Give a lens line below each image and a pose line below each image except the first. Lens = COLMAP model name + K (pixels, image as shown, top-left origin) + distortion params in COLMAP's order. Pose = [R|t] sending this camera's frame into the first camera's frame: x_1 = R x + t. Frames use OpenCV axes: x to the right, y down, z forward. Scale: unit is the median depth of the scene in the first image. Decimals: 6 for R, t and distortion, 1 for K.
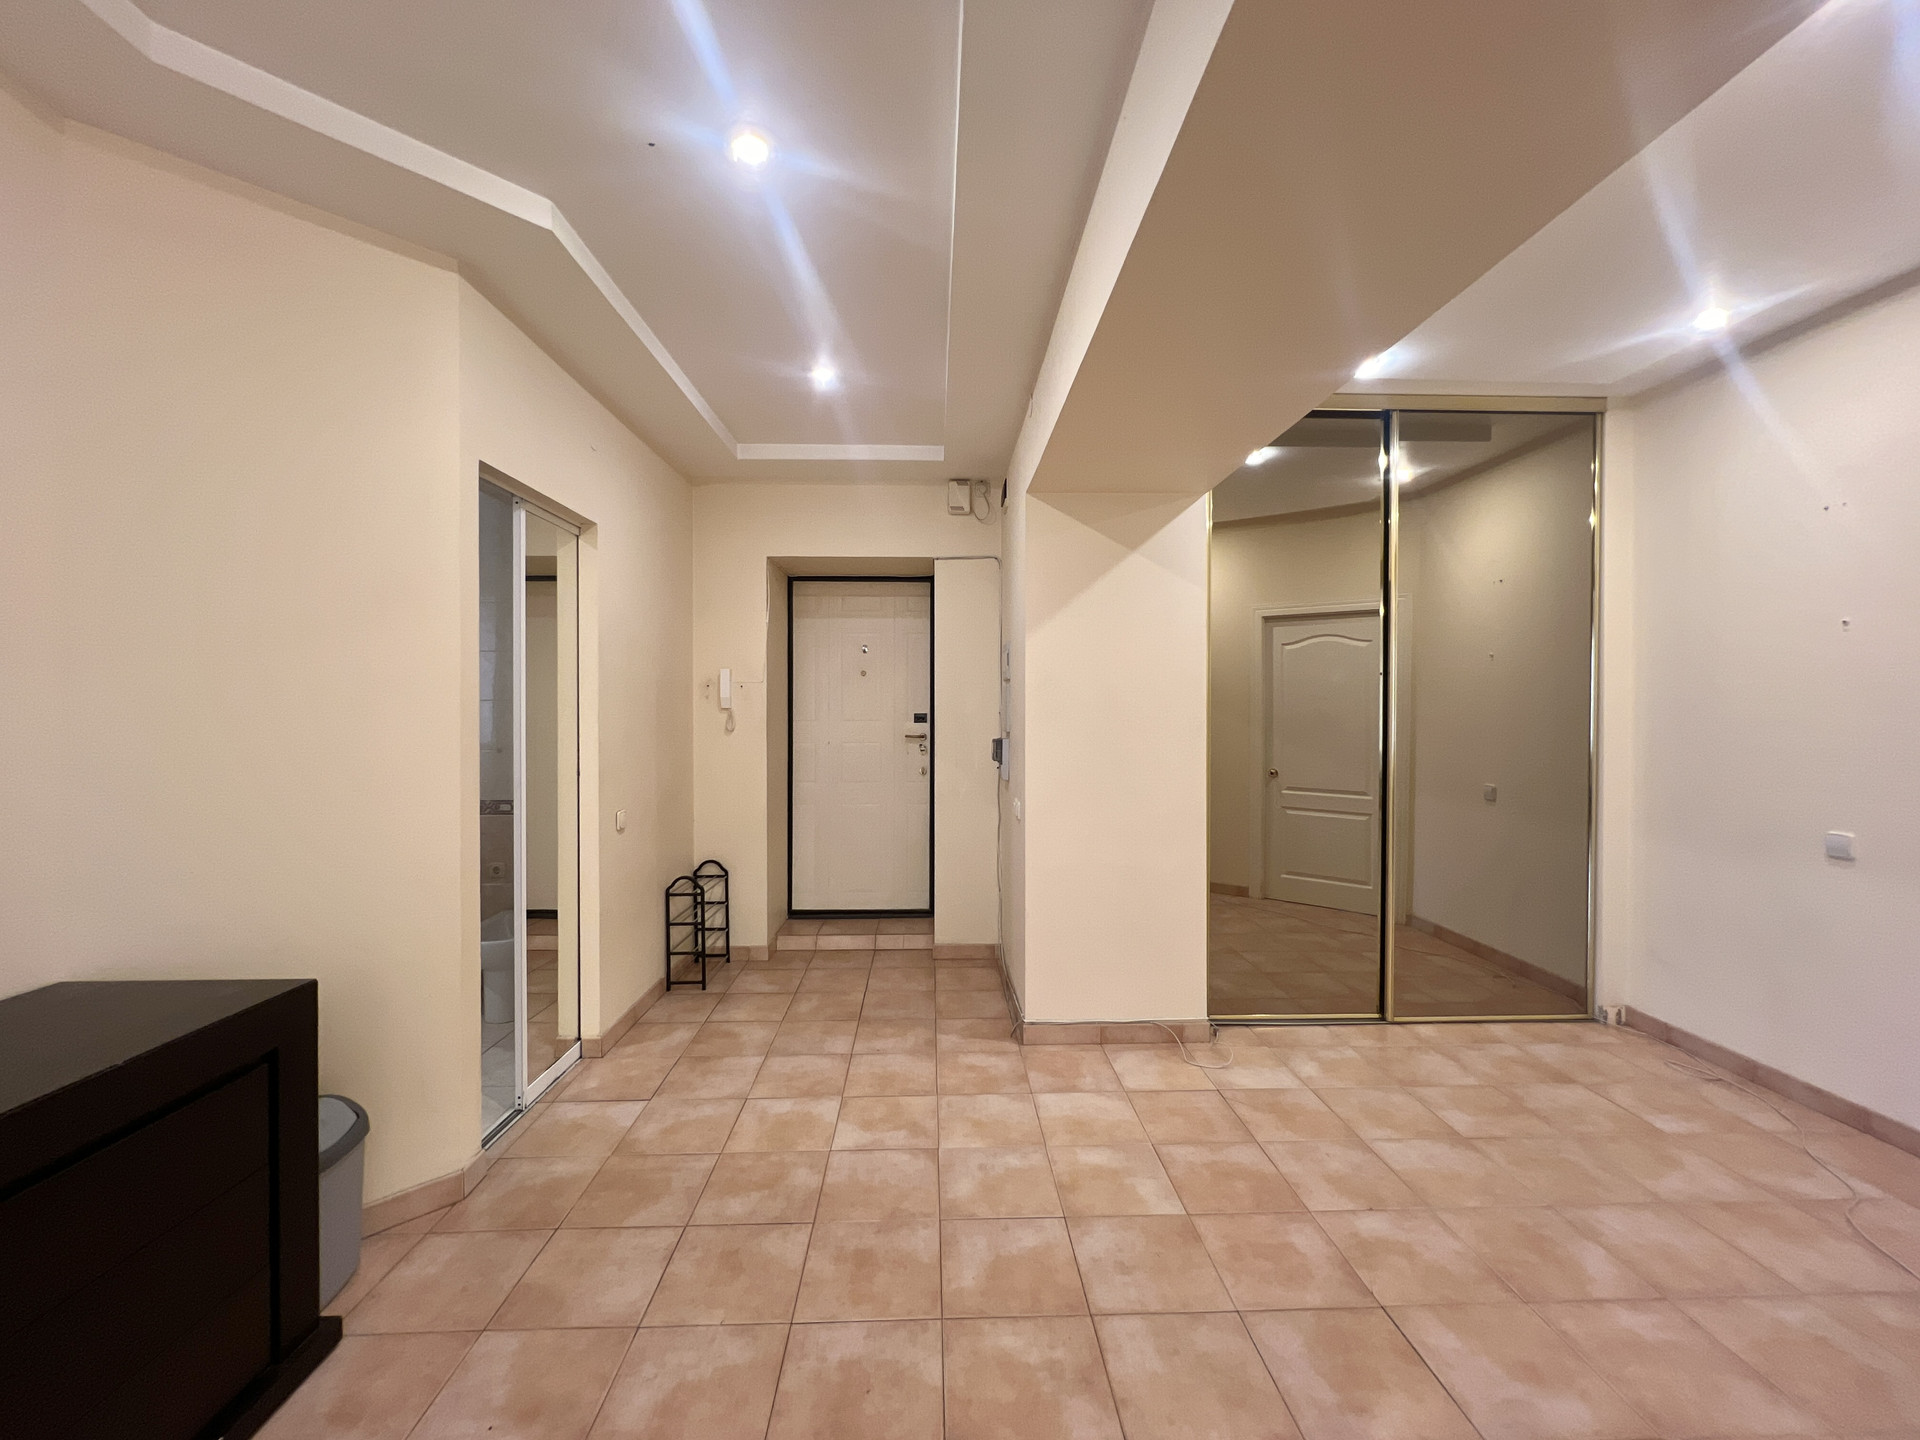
lens RADIAL K [[771.0, 0, 953.9], [0, 771.0, 716.3], [0, 0, 1]] dist [-0.000979, -0.000065]
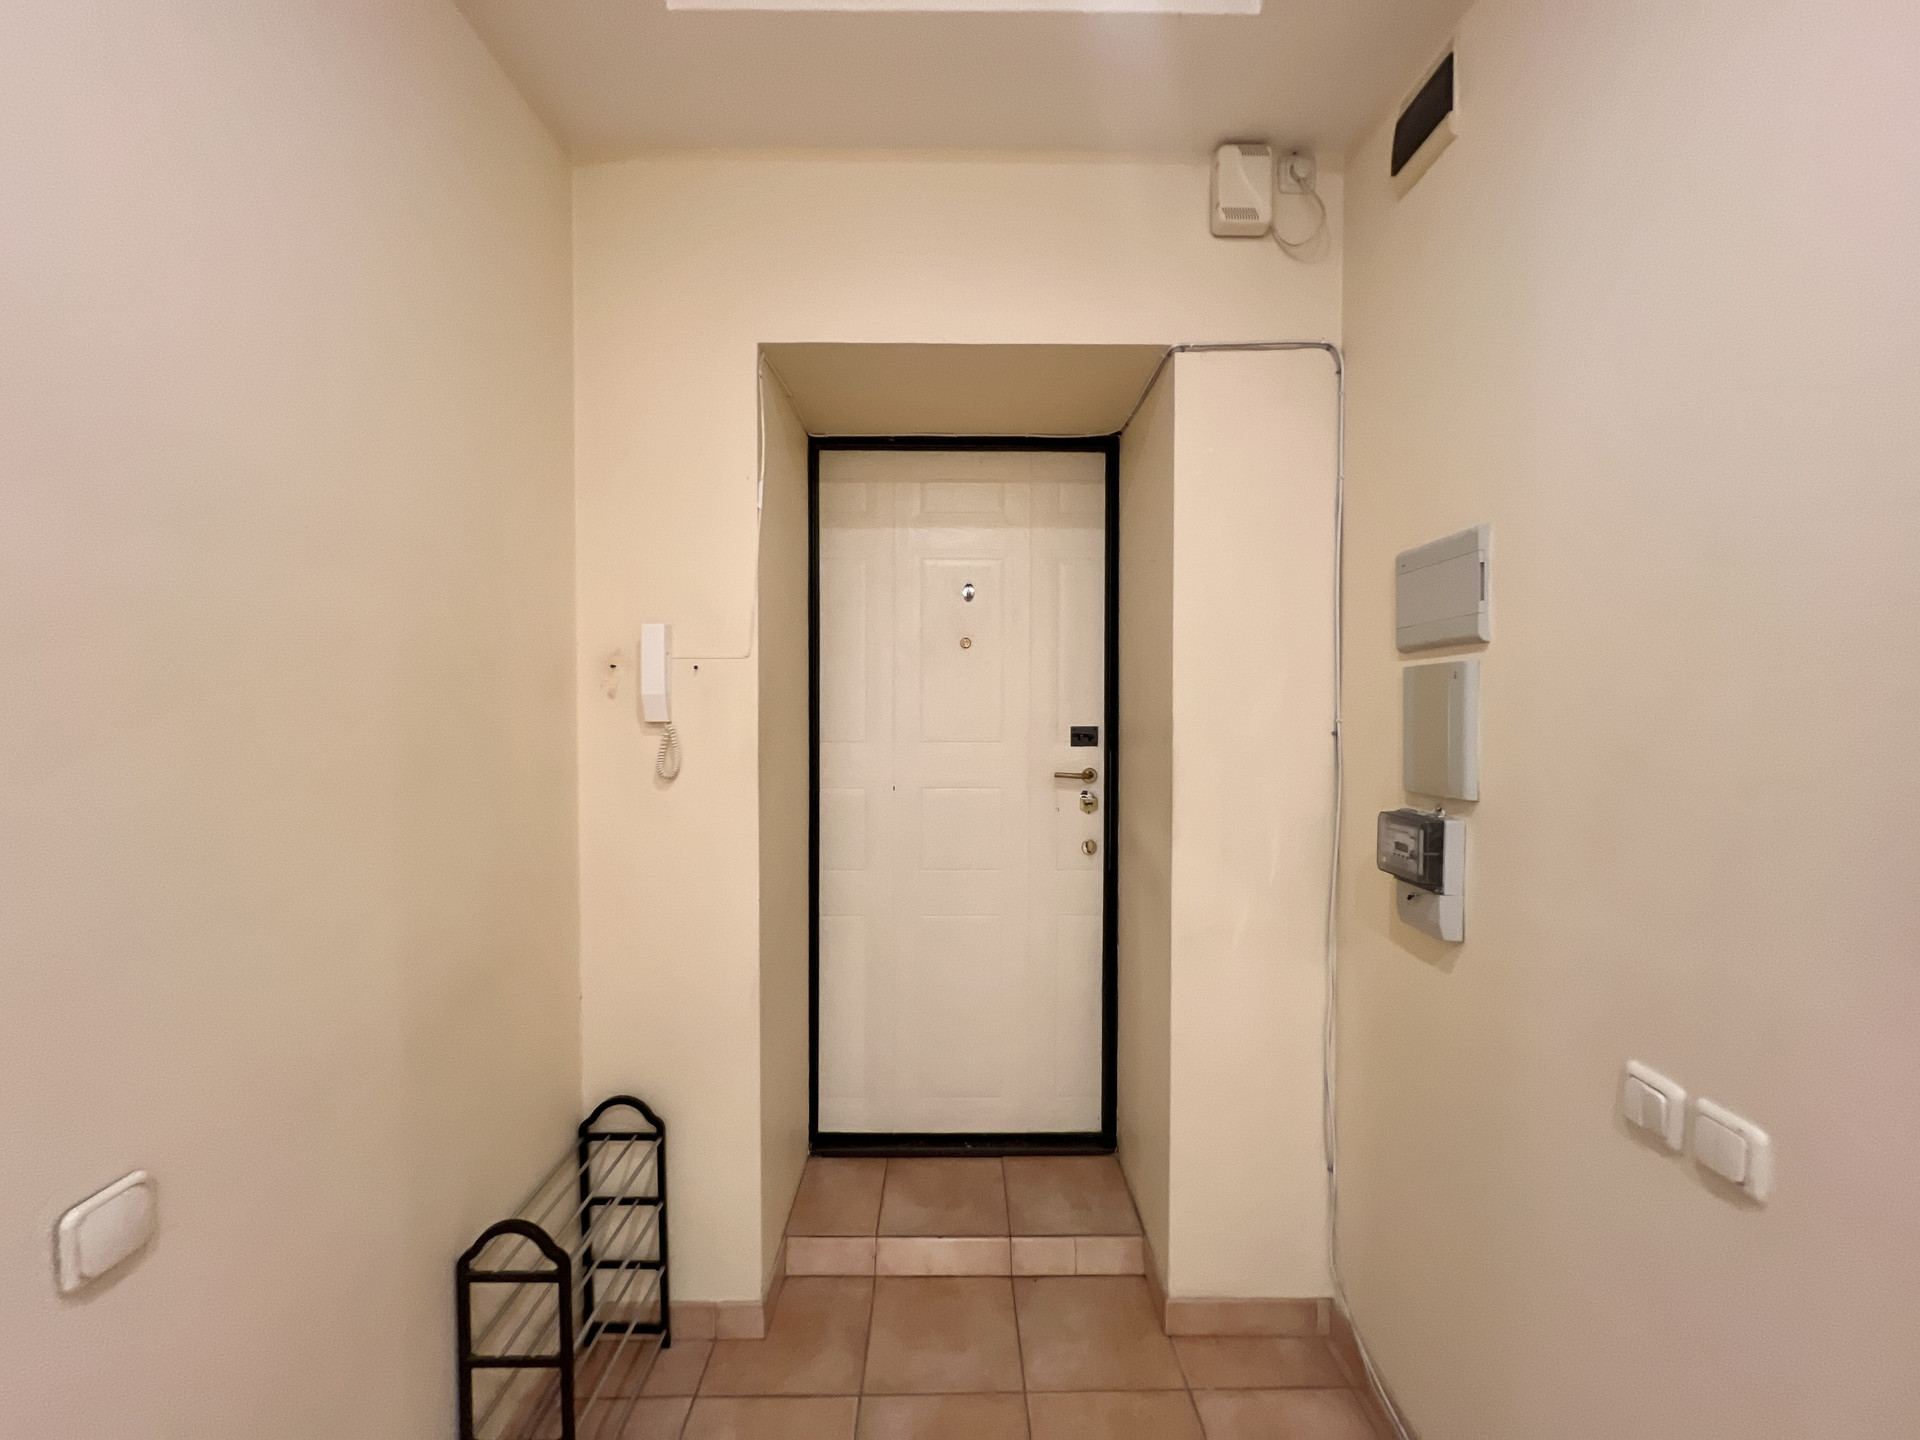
lens RADIAL K [[771.0, 0, 962.7], [0, 771.0, 722.3], [0, 0, 1]] dist [-0.000979, -0.000065]
pose [[0.999961, 0.001313, -0.008711, -0.132294], [-0.001151, 0.999826, 0.018608, -0.017888], [0.008734, -0.018598, 0.999789, 0.596391]]
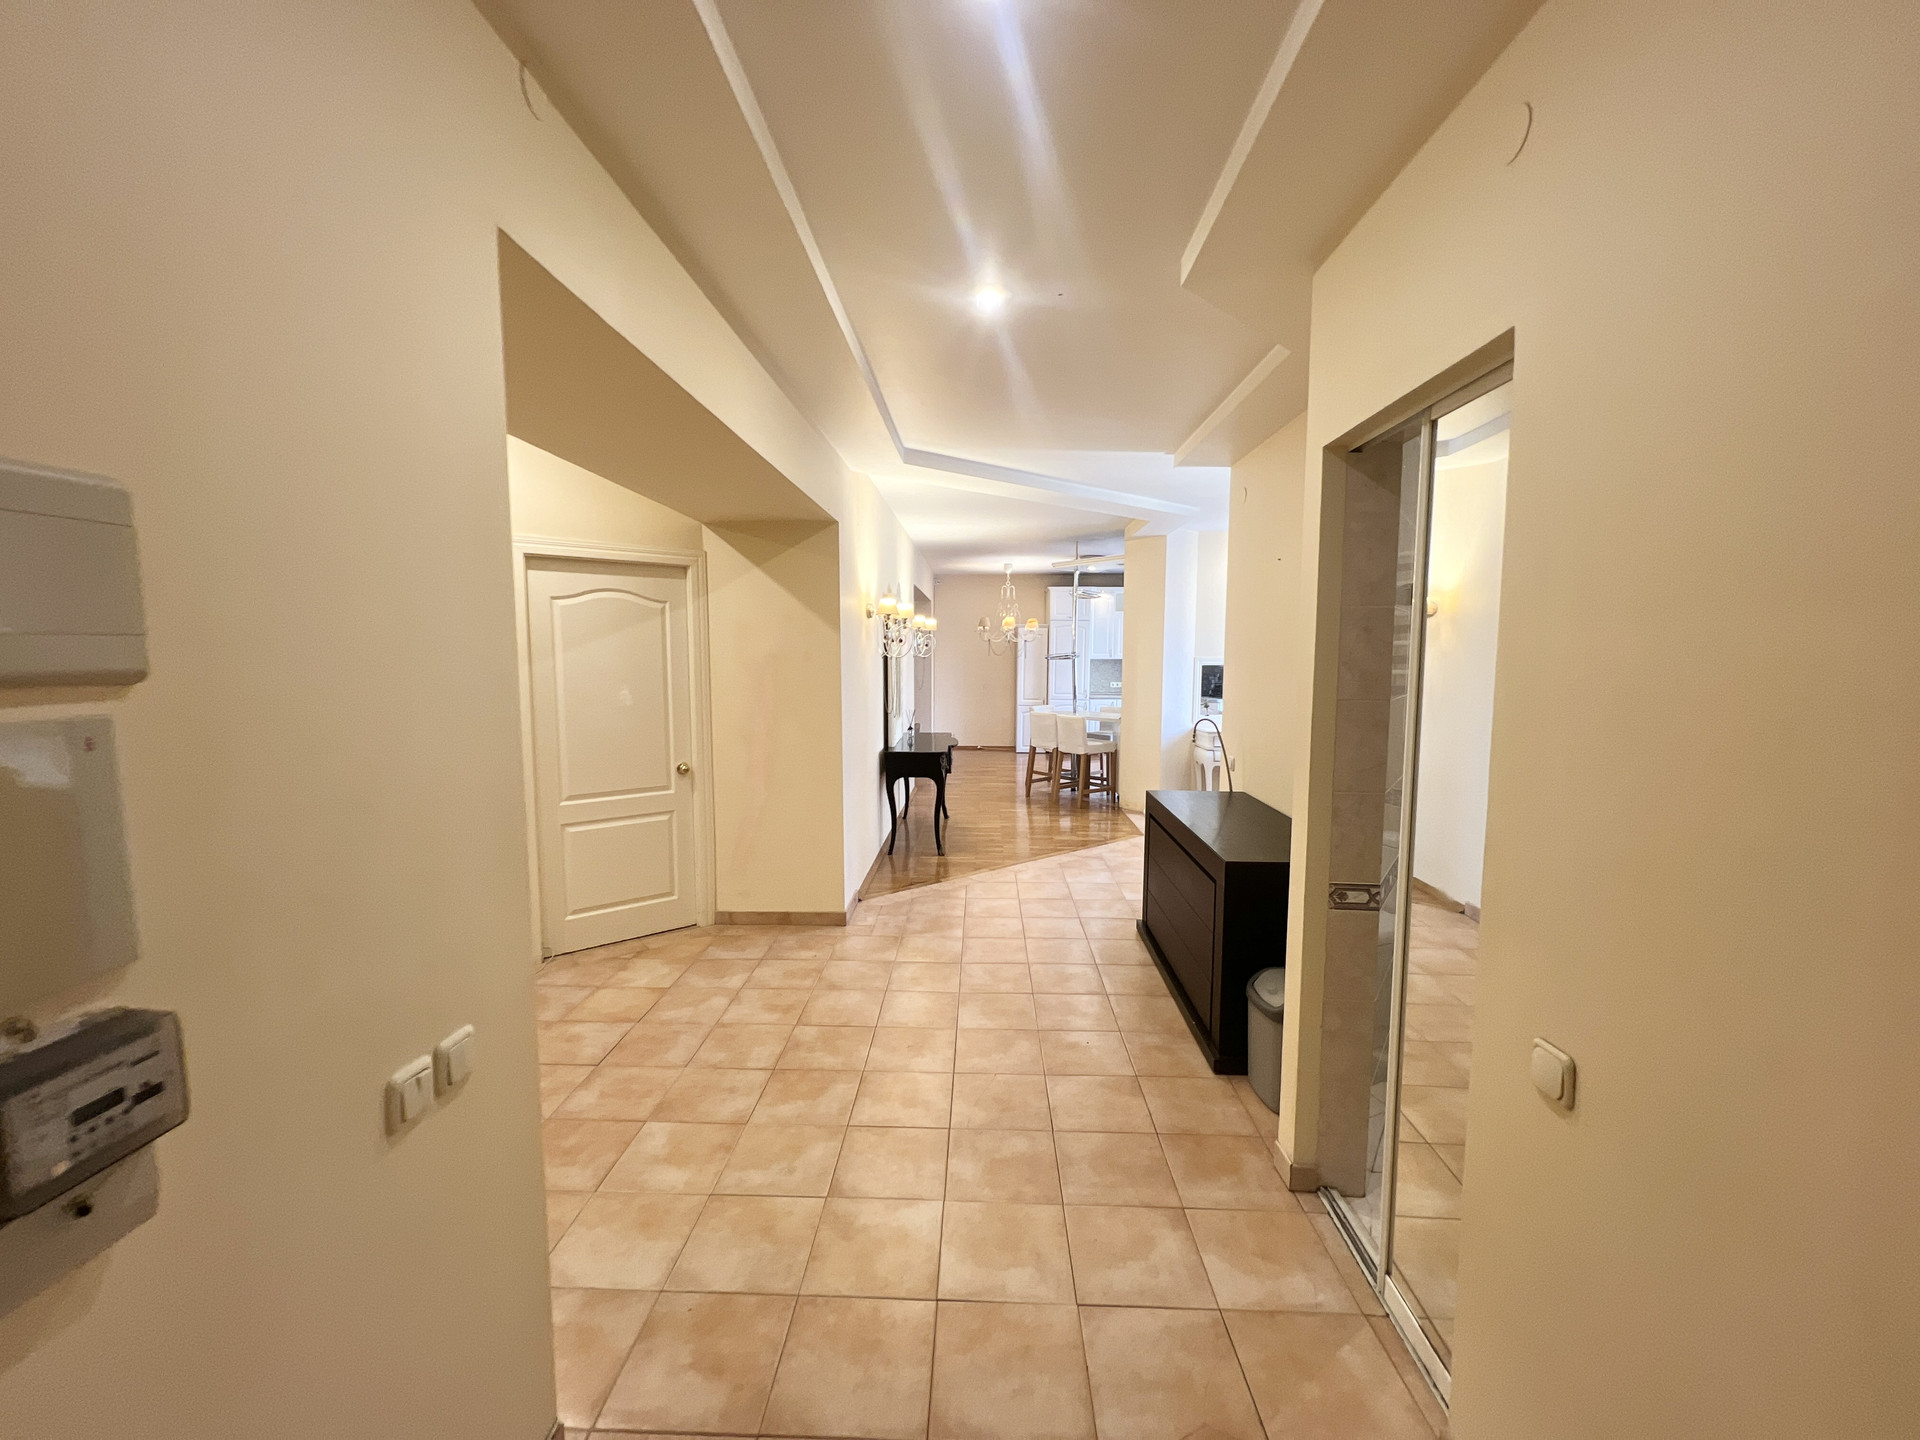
lens RADIAL K [[771.0, 0, 961.5], [0, 771.0, 723.1], [0, 0, 1]] dist [-0.000979, -0.000065]
pose [[-0.998071, -0.011872, 0.060939, -0.131713], [-0.005923, 0.995278, 0.096887, -0.052305], [-0.061801, 0.096340, -0.993428, 1.059045]]
